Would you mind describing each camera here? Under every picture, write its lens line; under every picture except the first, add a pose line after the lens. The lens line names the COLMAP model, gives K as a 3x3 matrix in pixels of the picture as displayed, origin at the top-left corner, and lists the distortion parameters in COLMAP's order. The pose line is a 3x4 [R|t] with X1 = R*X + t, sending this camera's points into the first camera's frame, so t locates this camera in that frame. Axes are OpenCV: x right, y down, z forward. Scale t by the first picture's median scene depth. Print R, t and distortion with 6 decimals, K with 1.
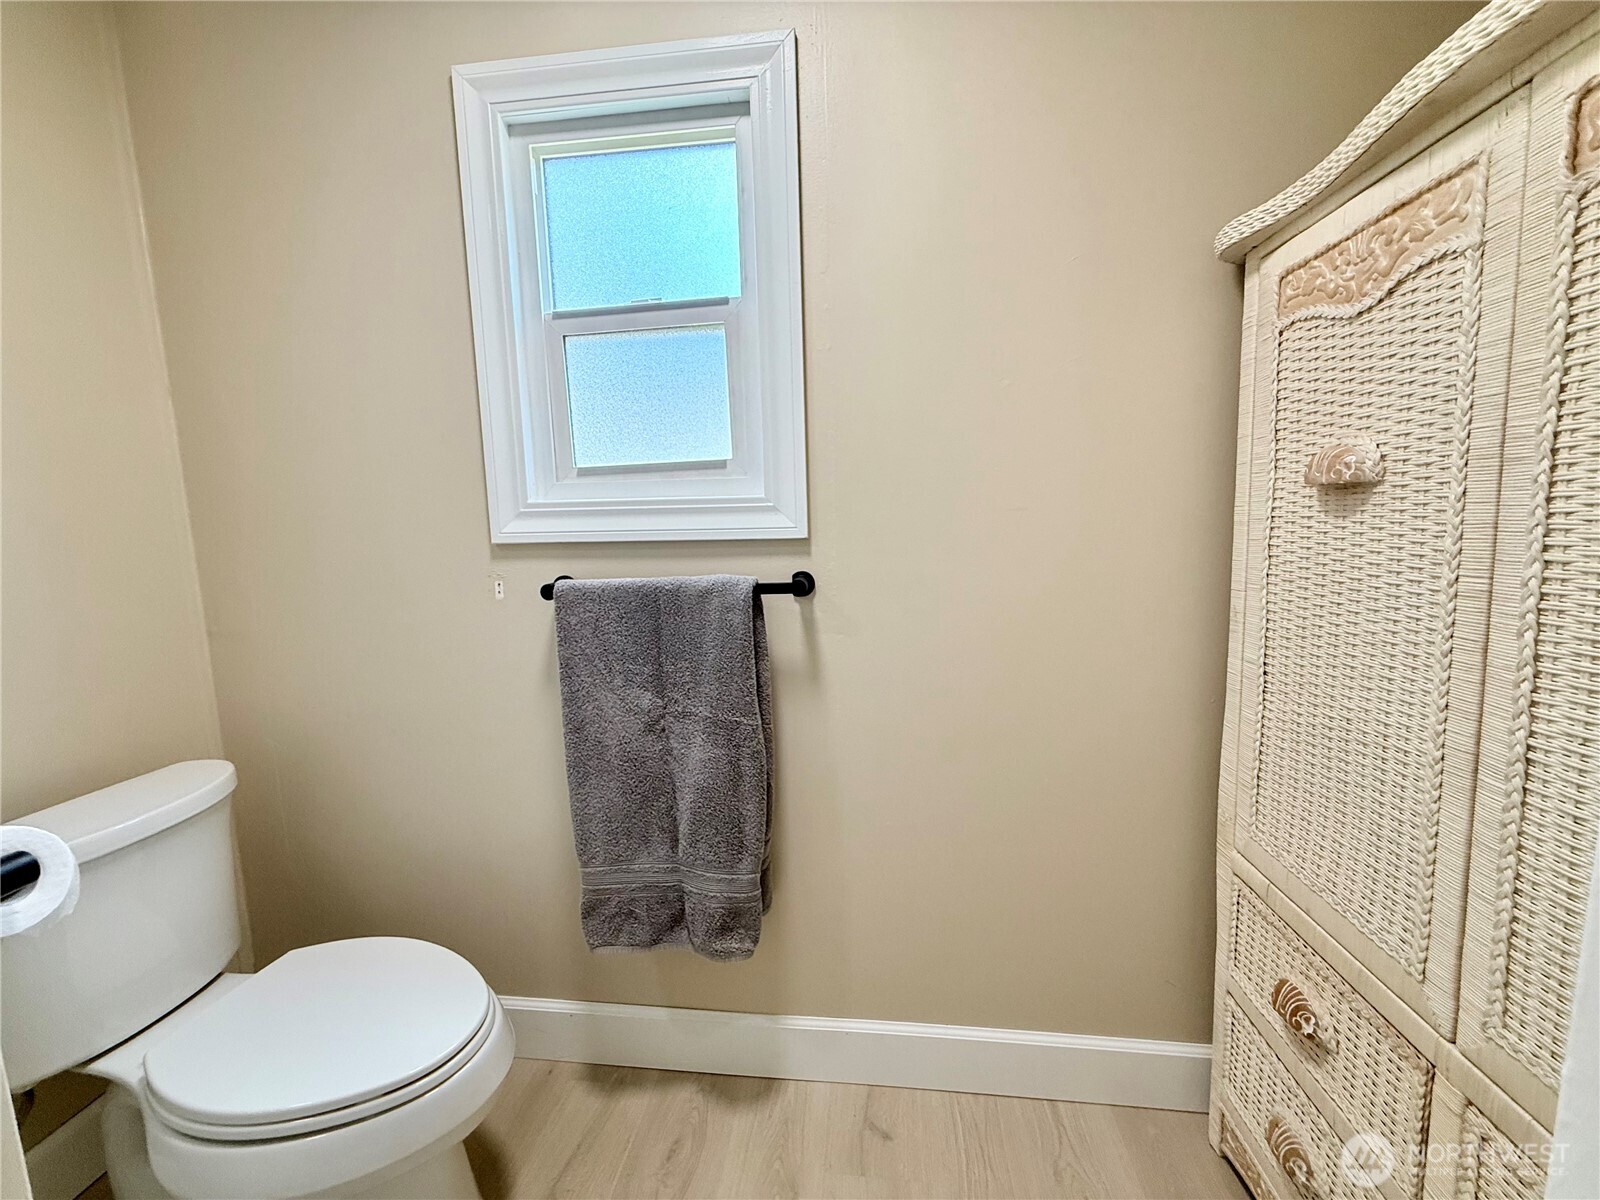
lens RADIAL K [[640.6, 0, 794.3], [0, 640.6, 599.5], [0, 0, 1]] dist [-0.000953, -0.000216]
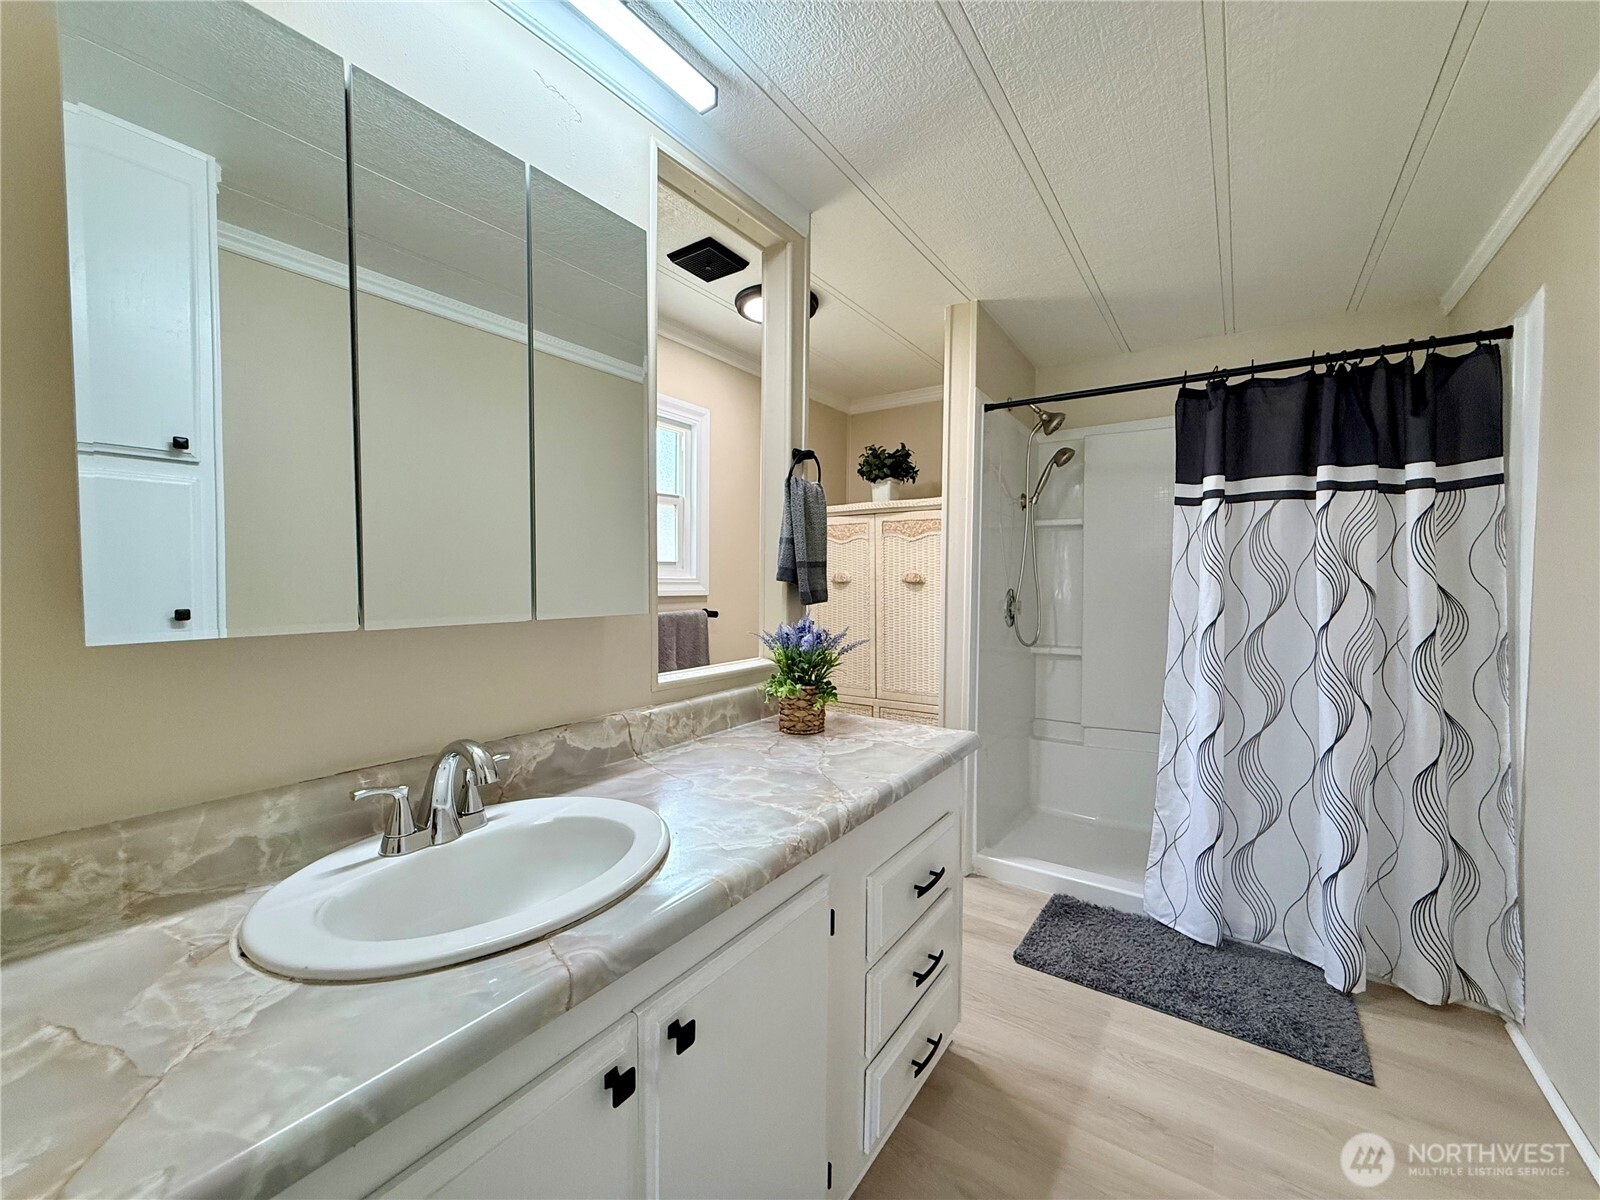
lens RADIAL K [[640.6, 0, 795.3], [0, 640.6, 599.2], [0, 0, 1]] dist [-0.000953, -0.000216]
pose [[0.470128, 0.003797, 0.882590, -2.140830], [0.096647, 0.993756, -0.055756, 0.097408], [-0.877291, 0.111512, 0.466826, -0.490165]]
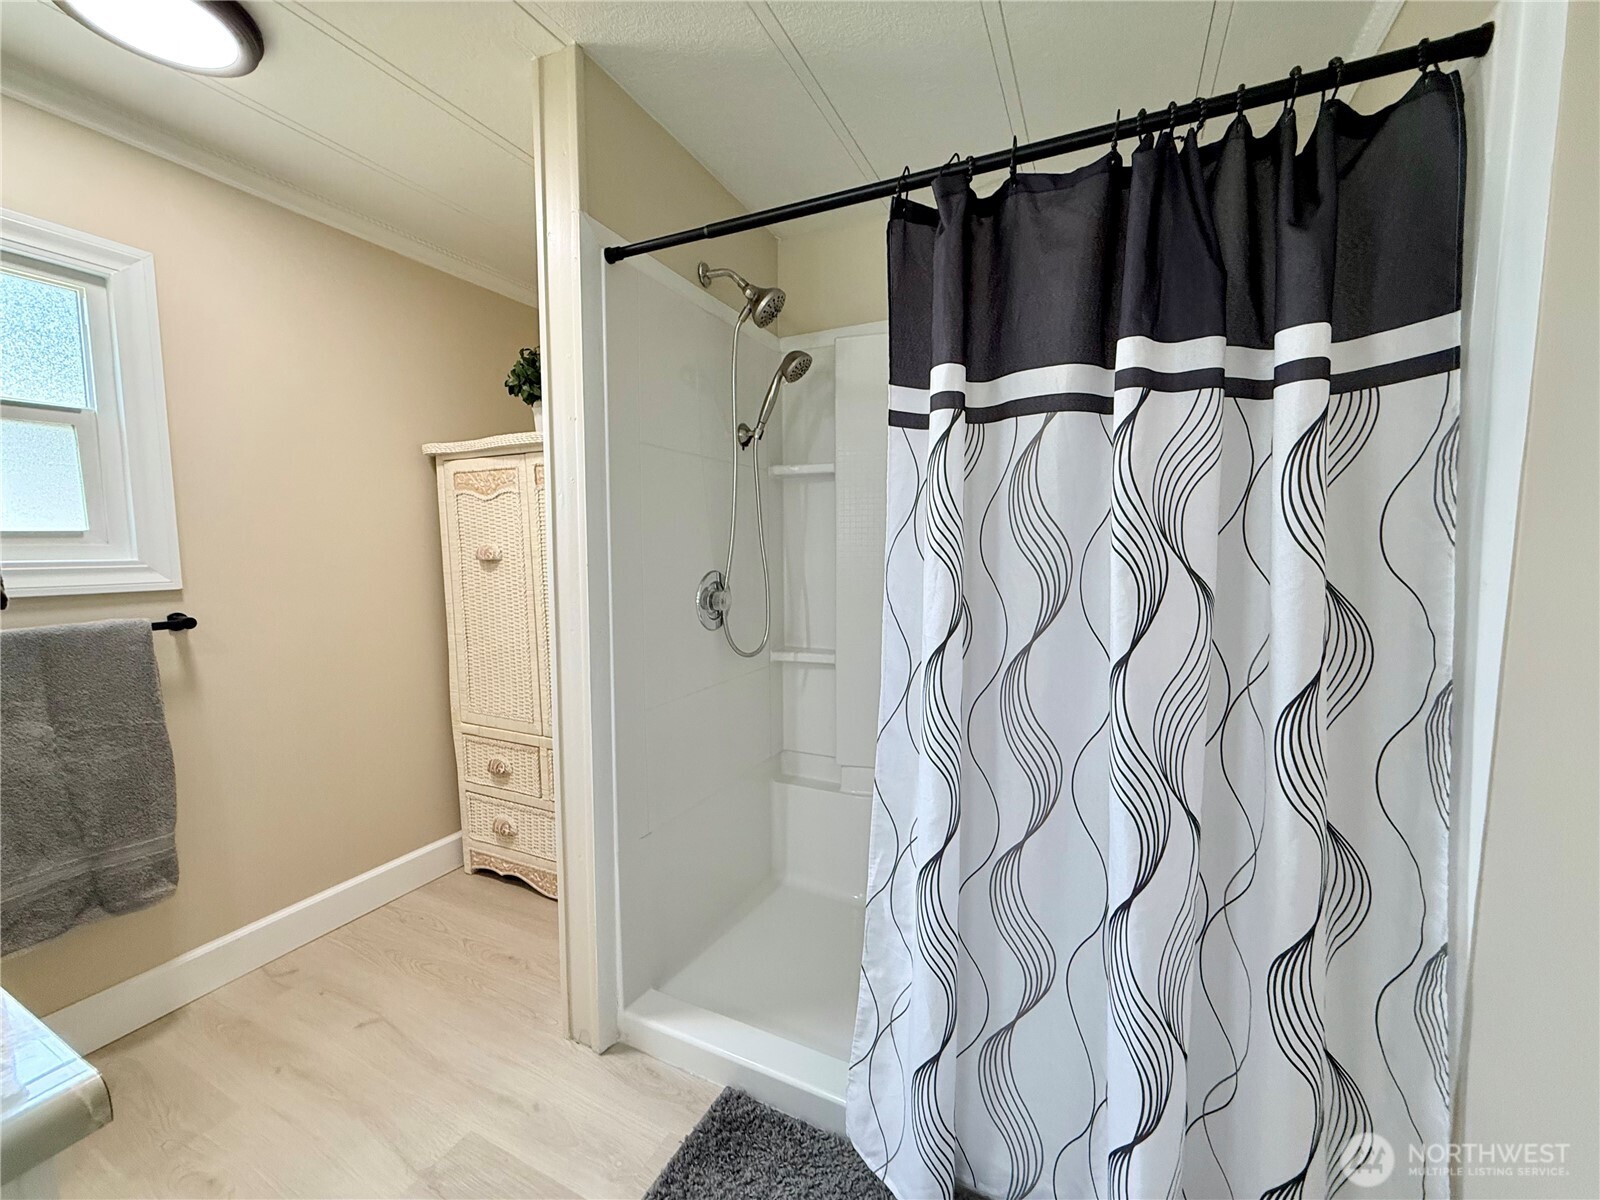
lens RADIAL K [[640.6, 0, 797.4], [0, 640.6, 598.6], [0, 0, 1]] dist [-0.000953, -0.000216]
pose [[0.327368, -0.056647, 0.943197, -0.930754], [0.115385, 0.993128, 0.019598, 0.058690], [-0.937825, 0.102415, 0.331655, -0.805517]]
